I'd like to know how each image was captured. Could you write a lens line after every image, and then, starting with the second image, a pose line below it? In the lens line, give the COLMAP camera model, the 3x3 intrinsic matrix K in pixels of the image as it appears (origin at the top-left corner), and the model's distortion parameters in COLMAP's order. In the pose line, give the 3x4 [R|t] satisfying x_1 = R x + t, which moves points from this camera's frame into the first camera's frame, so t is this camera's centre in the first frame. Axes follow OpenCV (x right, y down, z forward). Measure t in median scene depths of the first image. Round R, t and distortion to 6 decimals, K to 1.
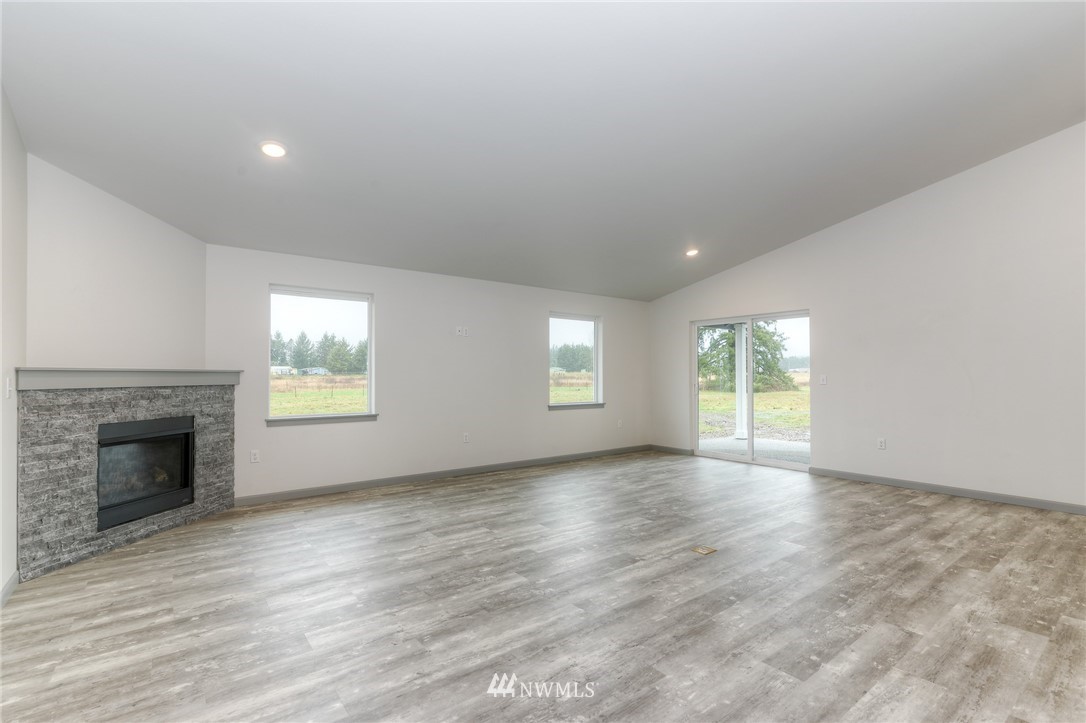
lens RADIAL K [[495.5, 0, 543.0], [0, 495.5, 361.5], [0, 0, 1]] dist [-0.001819, 0.000174]
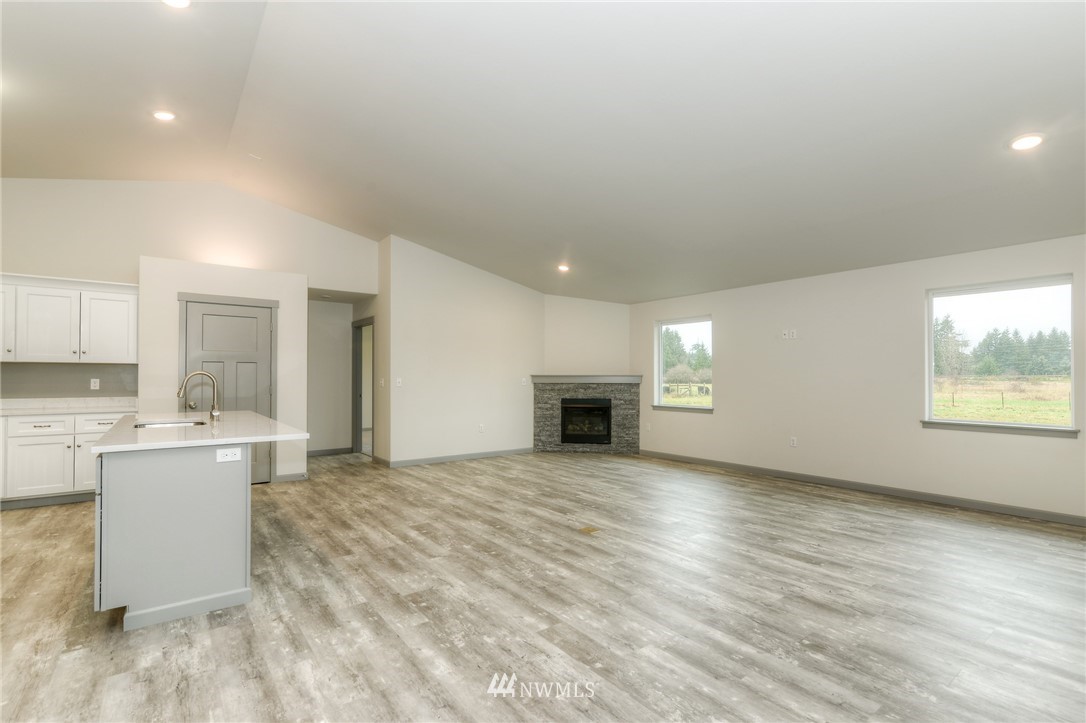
lens RADIAL K [[495.5, 0, 543.0], [0, 495.5, 361.5], [0, 0, 1]] dist [-0.001819, 0.000174]
pose [[0.003810, -0.030363, -0.999532, 1.428712], [0.025019, 0.999229, -0.030259, 0.018551], [0.999680, -0.024892, 0.004567, 0.856410]]
